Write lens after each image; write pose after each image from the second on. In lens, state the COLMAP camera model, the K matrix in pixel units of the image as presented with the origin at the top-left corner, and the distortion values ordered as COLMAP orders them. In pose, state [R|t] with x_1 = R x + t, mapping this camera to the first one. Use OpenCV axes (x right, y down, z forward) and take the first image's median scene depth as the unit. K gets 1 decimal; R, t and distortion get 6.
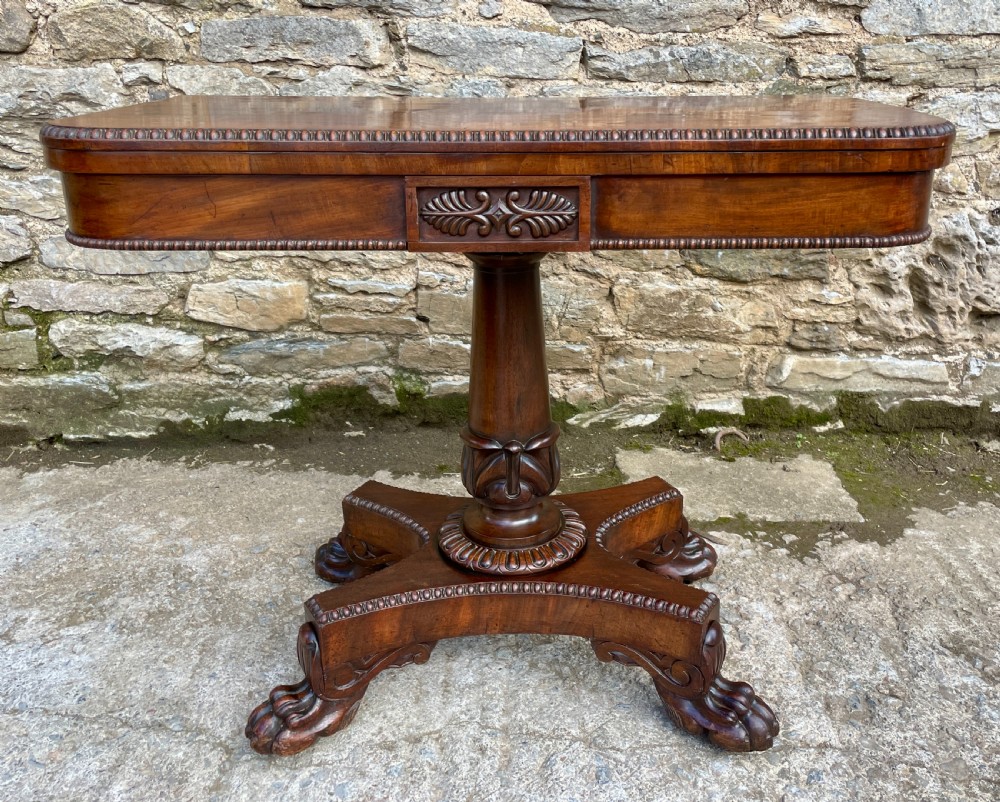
lens RADIAL K [[931.5, 0, 539.4], [0, 931.5, 346.5], [0, 0, 1]] dist [0.036359, 0.000000]
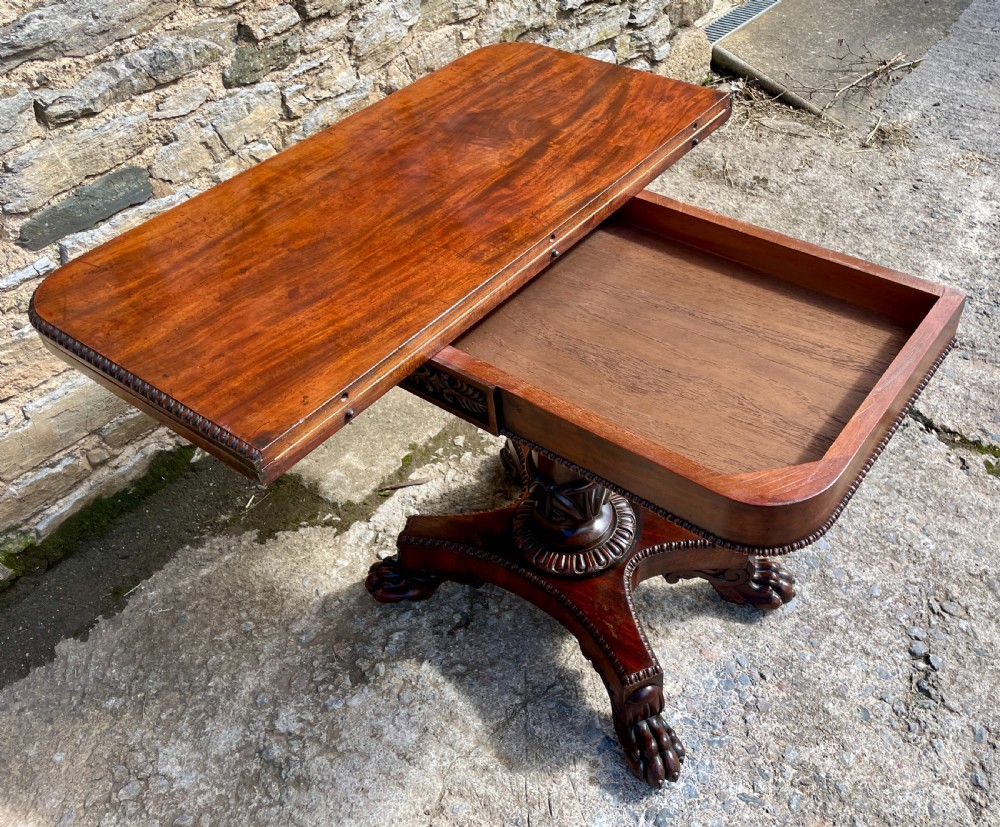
lens RADIAL K [[912.4, 0, 584.5], [0, 912.4, 381.8], [0, 0, 1]] dist [0.021254, 0.000000]
pose [[0.579211, -0.559828, 0.592543, -0.279045], [0.300959, 0.822392, 0.482799, -0.359101], [-0.757587, -0.101311, 0.644823, 0.117264]]
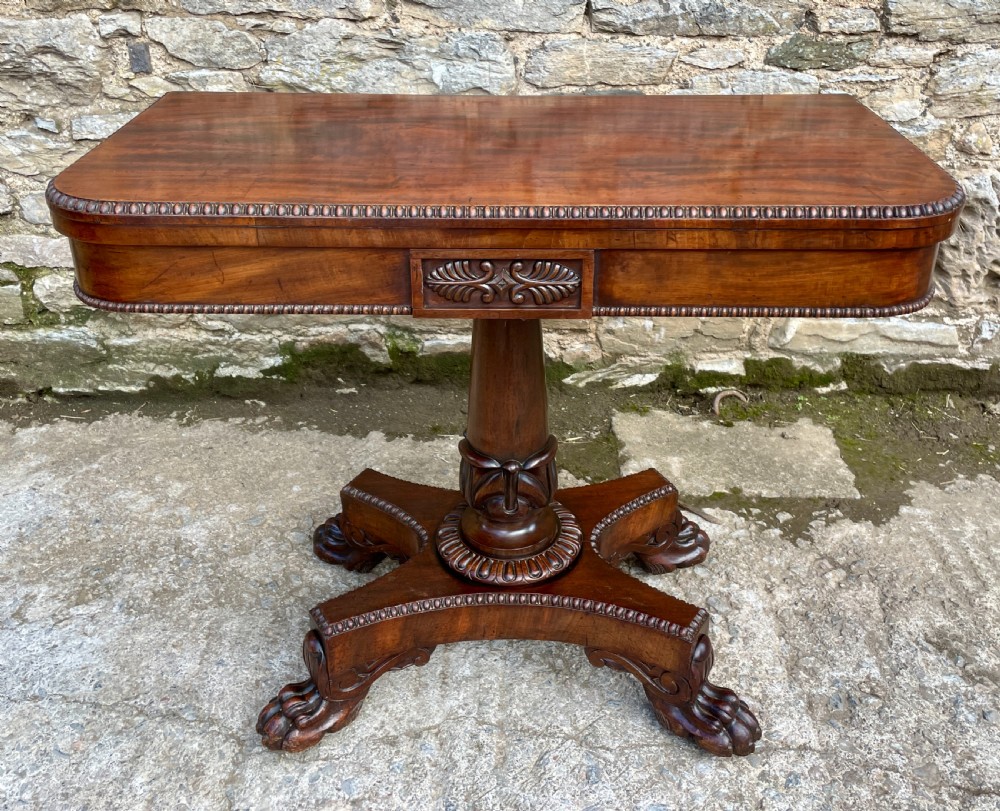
lens RADIAL K [[1003.8, 0, 518.1], [0, 1003.8, 336.4], [0, 0, 1]] dist [0.044047, 0.000000]
pose [[0.999852, 0.012763, -0.011538, -0.006722], [-0.011070, 0.990584, 0.136454, -0.123927], [0.013171, -0.136306, 0.990579, -0.044598]]
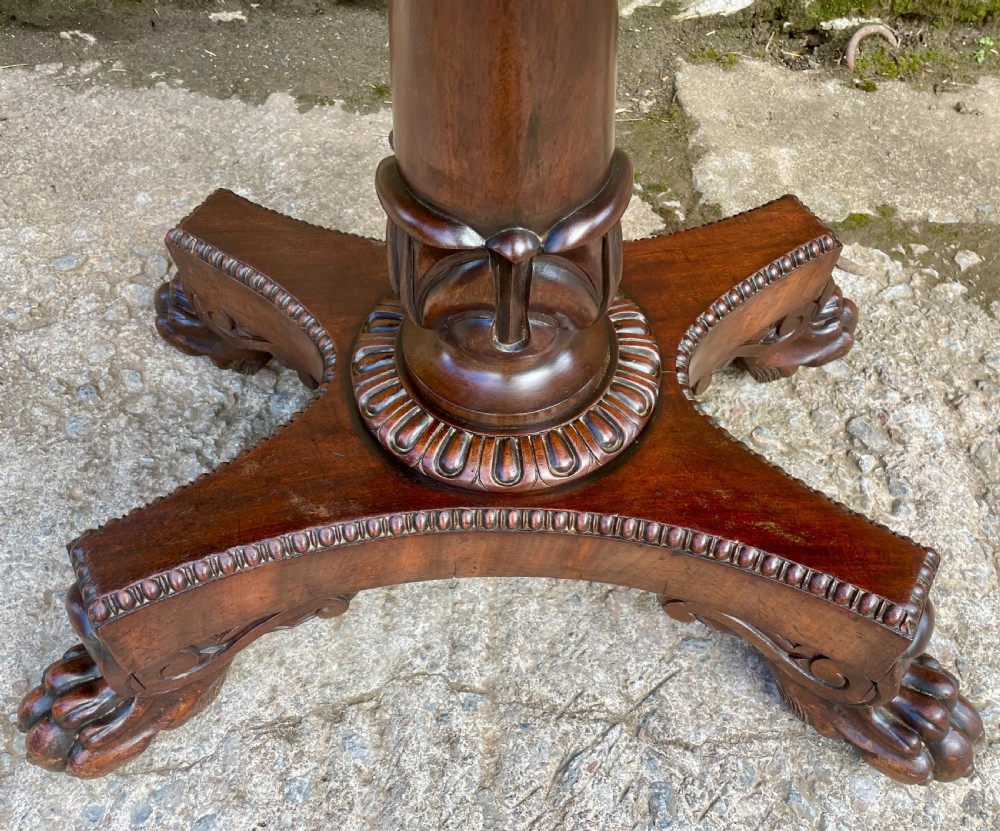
lens RADIAL K [[912.4, 0, 528.8], [0, 912.4, 423.9], [0, 0, 1]] dist [0.021254, 0.000000]
pose [[0.999644, 0.020497, 0.017088, -0.018222], [-0.026589, 0.819510, 0.572448, -0.034469], [-0.002270, -0.572699, 0.819763, 0.438338]]
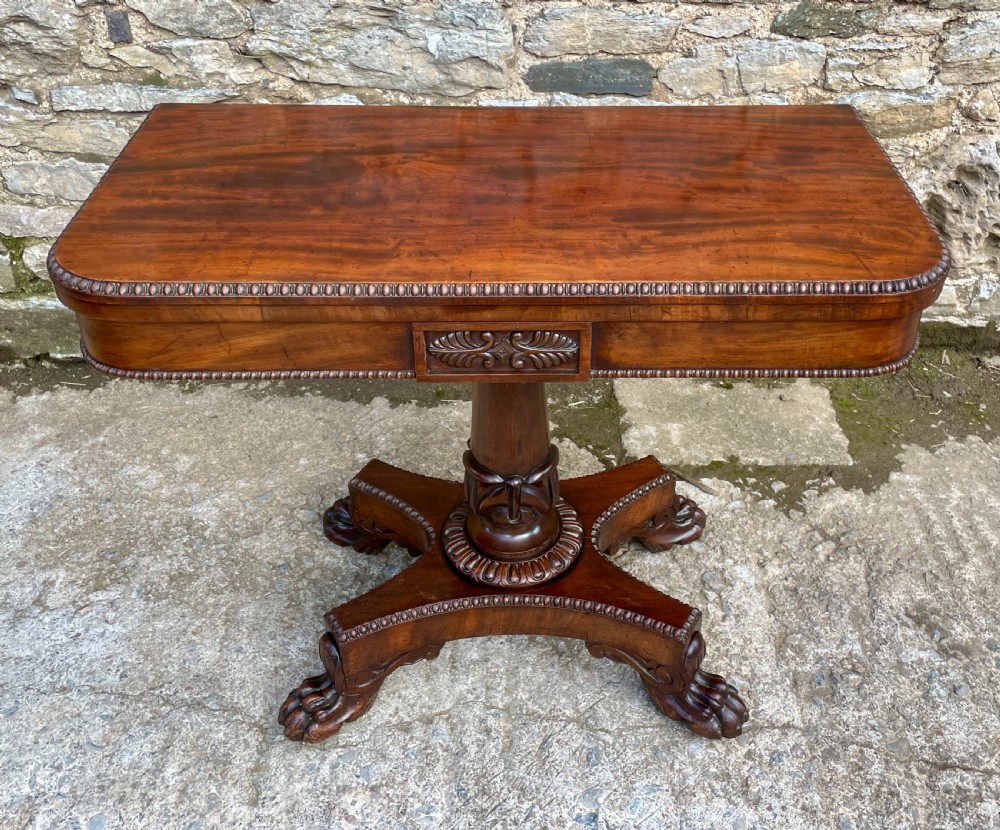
lens RADIAL K [[1039.8, 0, 548.2], [0, 1039.8, 345.5], [0, 0, 1]] dist [0.048462, 0.000000]
pose [[0.999880, 0.003923, 0.014994, -0.005475], [-0.007914, 0.961037, 0.276308, -0.249002], [-0.013325, -0.276393, 0.960952, -0.061355]]
